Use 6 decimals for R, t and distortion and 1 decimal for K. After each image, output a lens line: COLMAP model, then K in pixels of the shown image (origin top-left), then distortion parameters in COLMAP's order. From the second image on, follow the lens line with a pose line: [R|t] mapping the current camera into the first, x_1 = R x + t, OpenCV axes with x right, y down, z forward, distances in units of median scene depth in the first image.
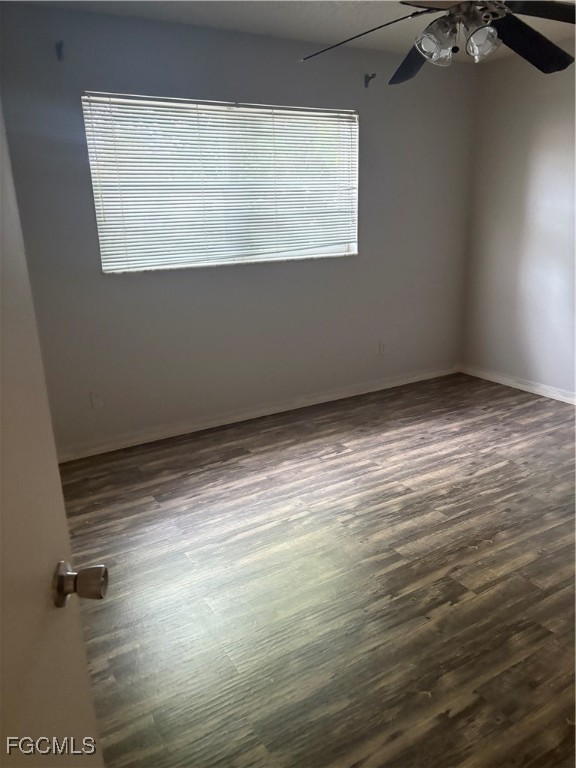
lens RADIAL K [[579.7, 0, 290.8], [0, 579.7, 385.2], [0, 0, 1]] dist [0.001013, -0.002800]
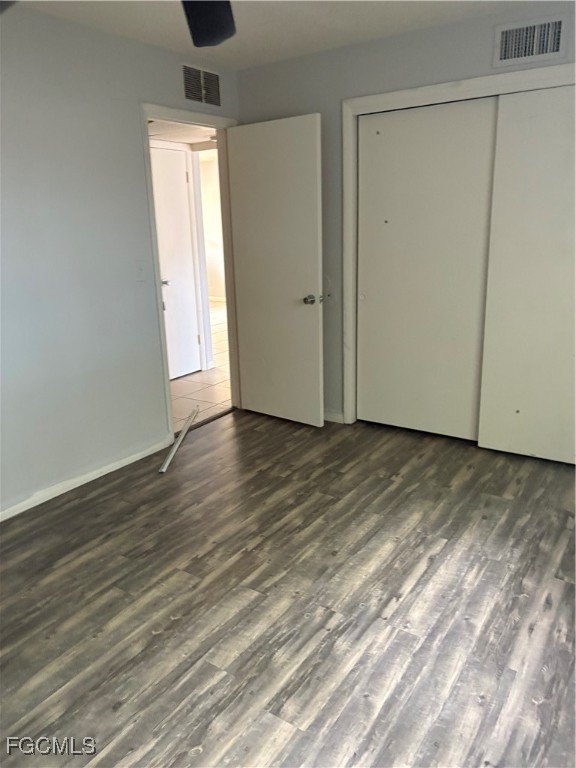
lens RADIAL K [[579.7, 0, 290.8], [0, 579.7, 385.2], [0, 0, 1]] dist [0.001013, -0.002800]
pose [[-0.905081, 0.176559, -0.386854, 0.393859], [-0.063396, 0.843541, 0.533311, -0.446542], [0.420487, 0.507214, -0.752279, 1.409502]]
